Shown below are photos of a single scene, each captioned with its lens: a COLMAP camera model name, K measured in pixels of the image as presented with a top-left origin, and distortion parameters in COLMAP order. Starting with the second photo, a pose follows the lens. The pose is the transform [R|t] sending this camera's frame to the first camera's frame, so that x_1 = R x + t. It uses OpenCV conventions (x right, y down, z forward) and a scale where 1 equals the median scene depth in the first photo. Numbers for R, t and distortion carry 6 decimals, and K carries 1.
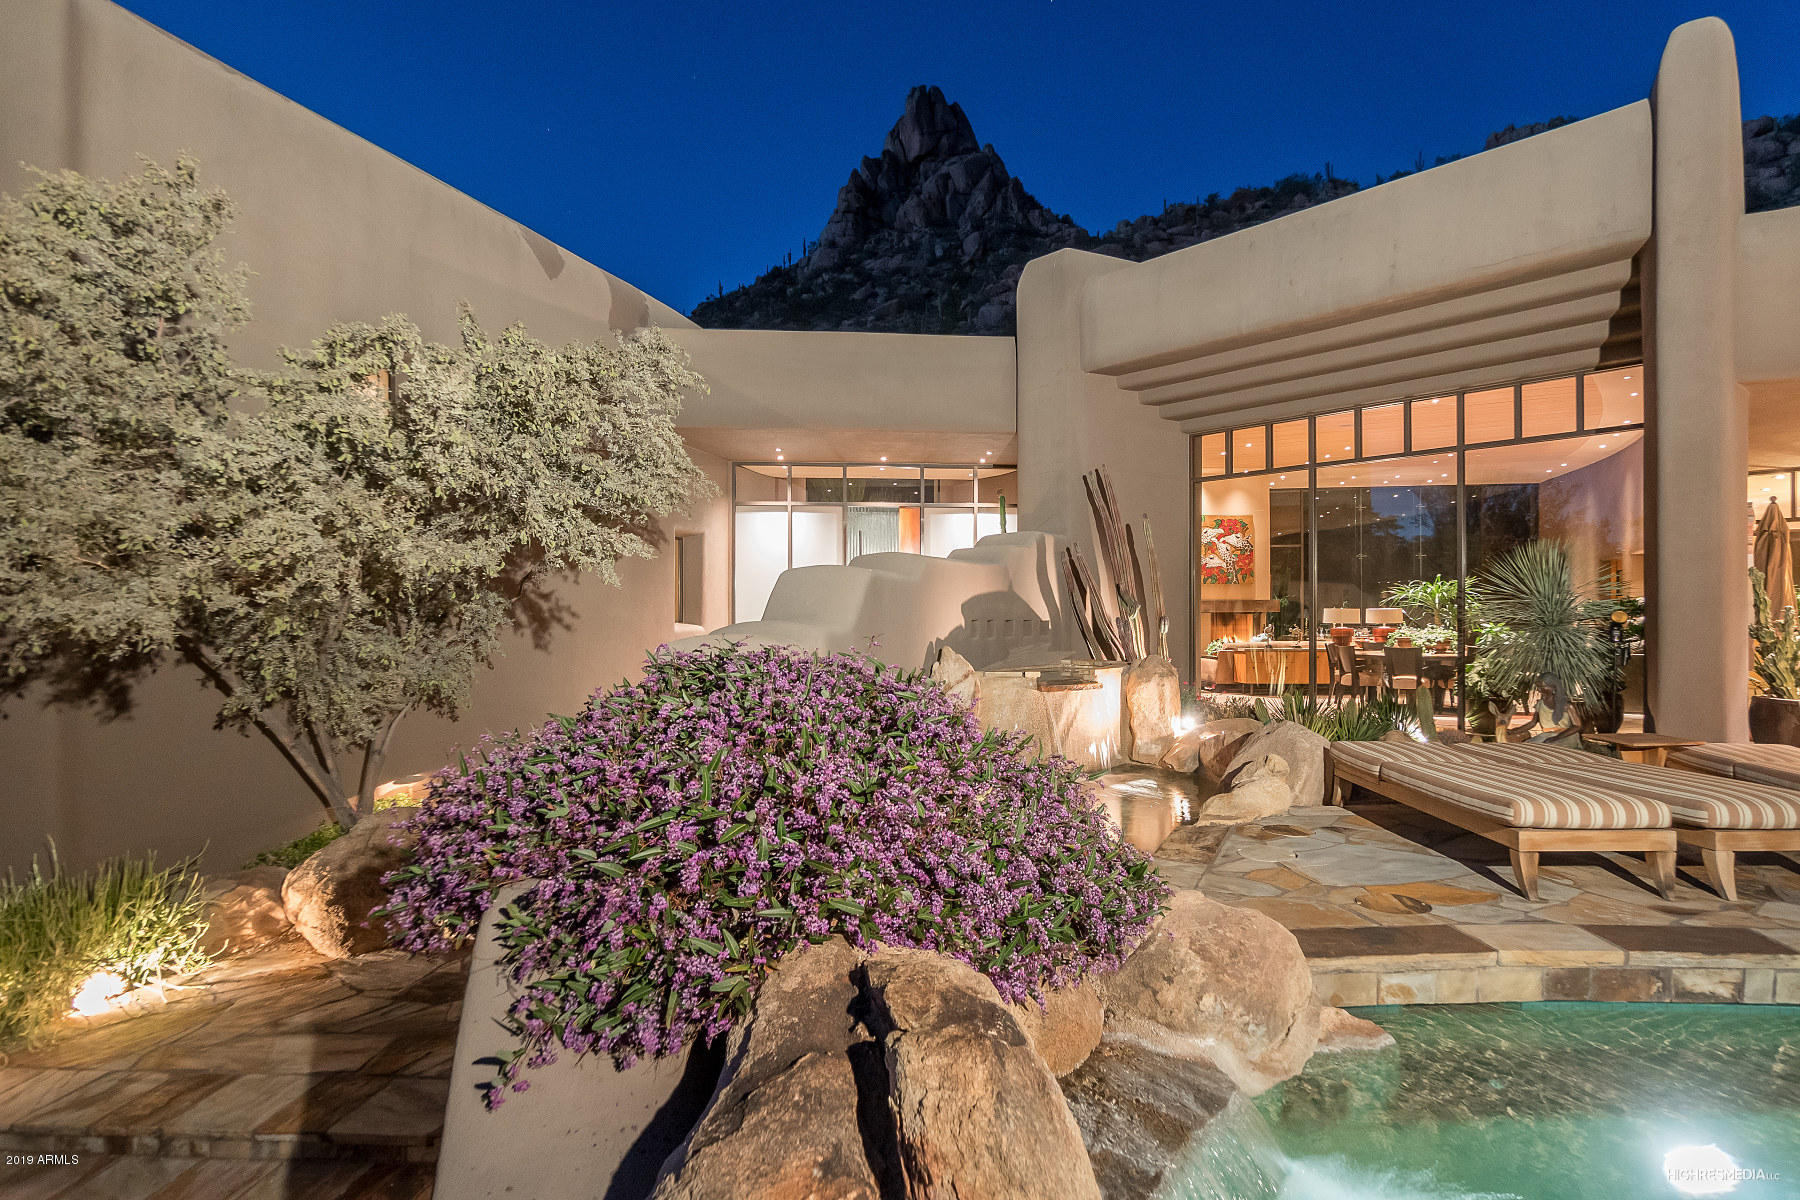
lens RADIAL K [[920.1, 0, 961.3], [0, 920.1, 612.5], [0, 0, 1]] dist [-0.014608, 0.005859]
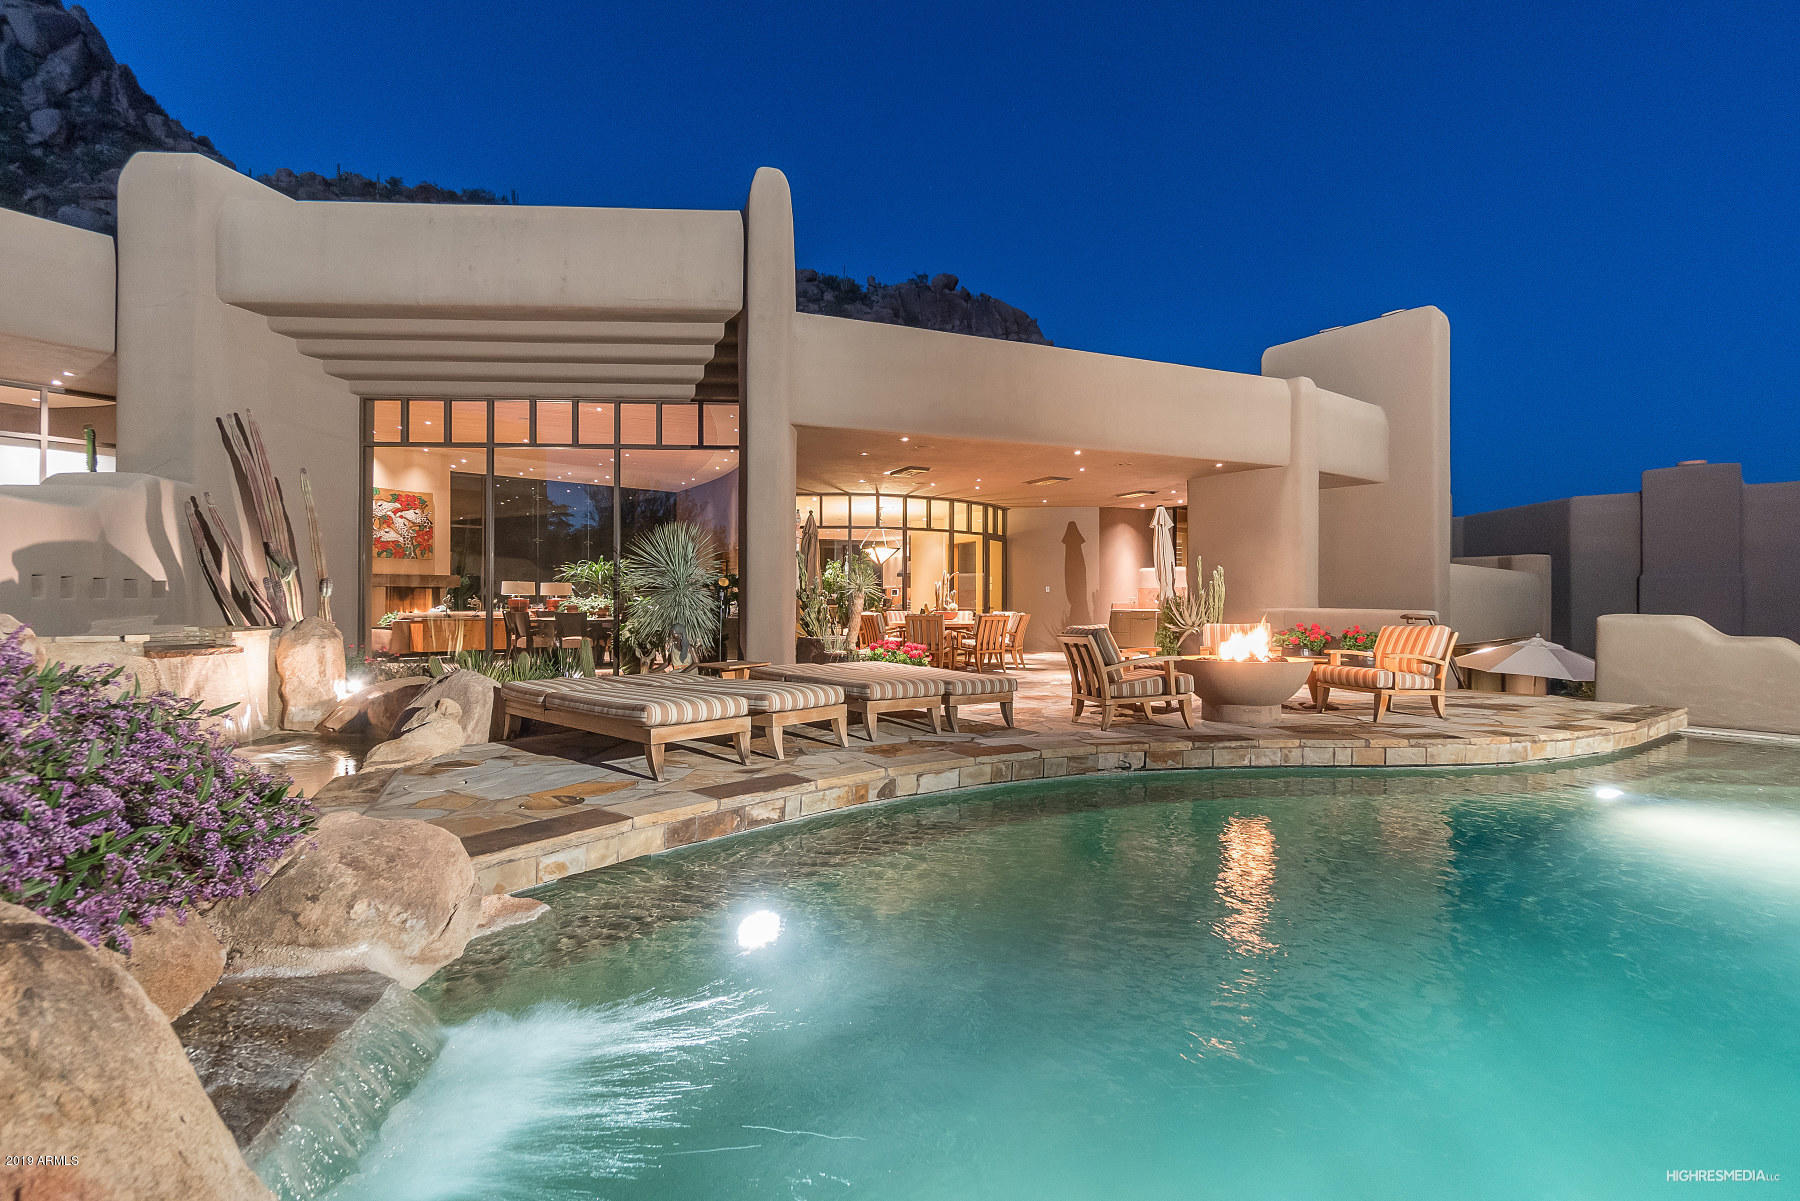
lens RADIAL K [[798.8, 0, 900.7], [0, 798.8, 596.5], [0, 0, 1]] dist [-0.002125, -0.001863]
pose [[0.670145, 0.006409, 0.742202, 0.003990], [-0.007341, 0.999971, -0.002007, 0.019469], [-0.742194, -0.004104, 0.670173, -0.004374]]
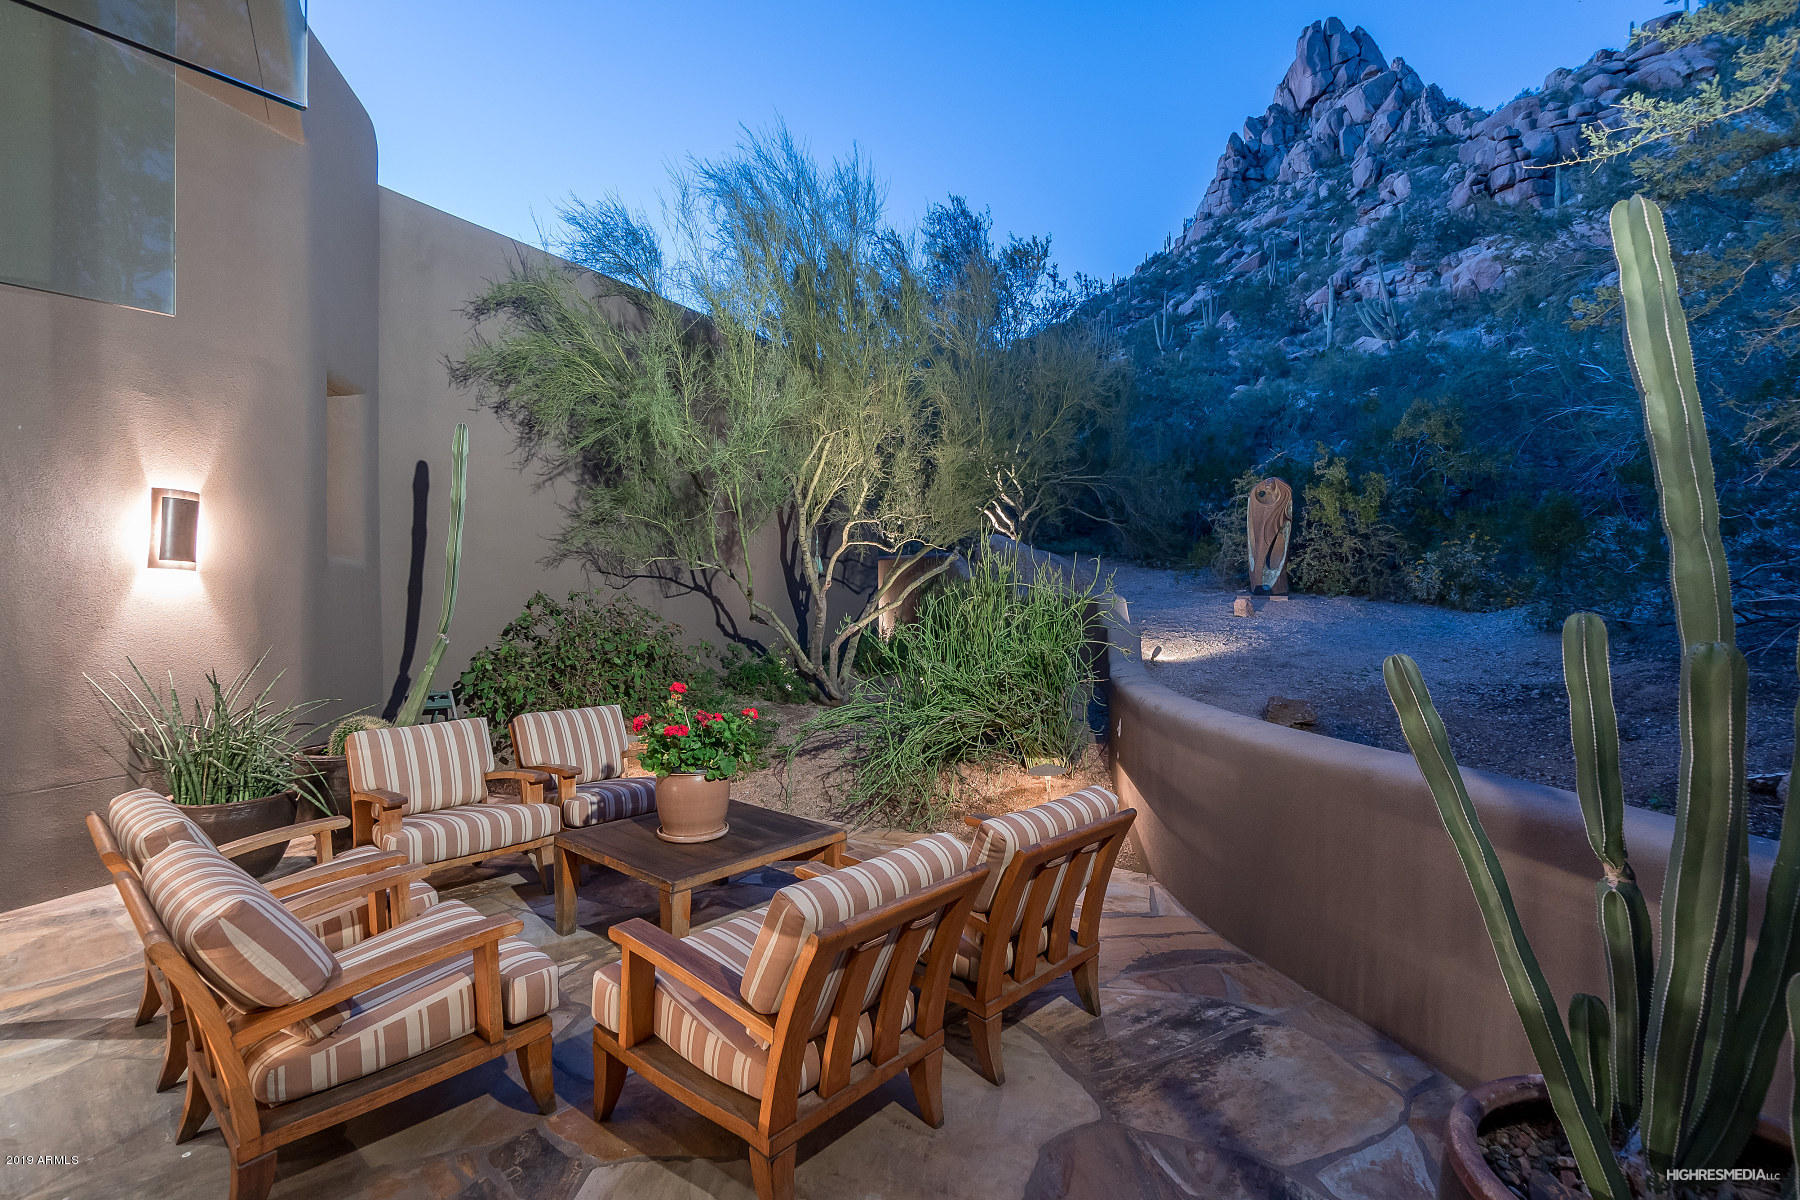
lens RADIAL K [[798.8, 0, 904.3], [0, 798.8, 587.4], [0, 0, 1]] dist [-0.002125, -0.001863]
pose [[0.832573, -0.000093, -0.553916, 1.162710], [-0.001203, 0.999997, -0.001975, -0.021000], [0.553914, 0.002311, 0.832571, 2.020480]]
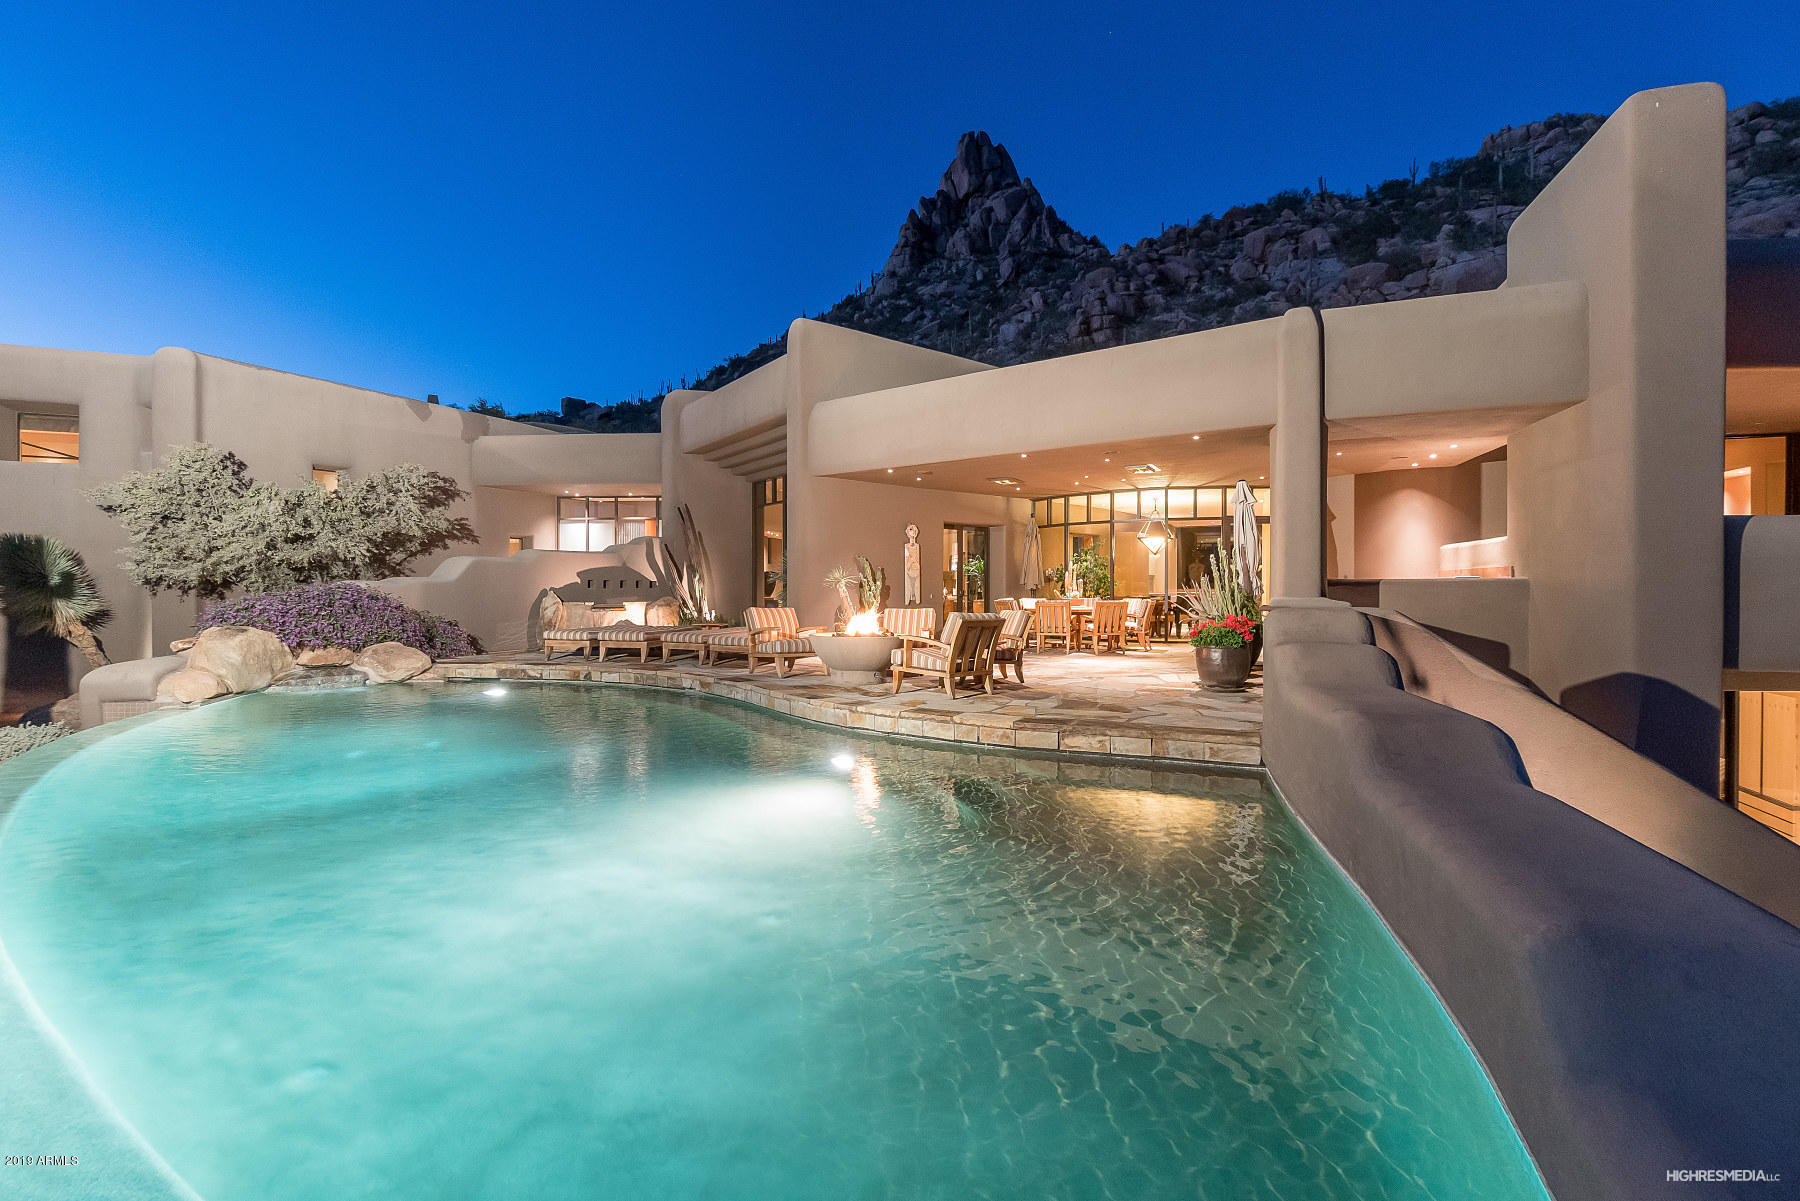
lens RADIAL K [[798.8, 0, 907.9], [0, 798.8, 597.6], [0, 0, 1]] dist [-0.002125, -0.001863]
pose [[0.987007, 0.003133, -0.160649, 0.883273], [-0.000146, 0.999827, 0.018605, 0.013156], [0.160679, -0.018339, 0.986836, -0.601111]]
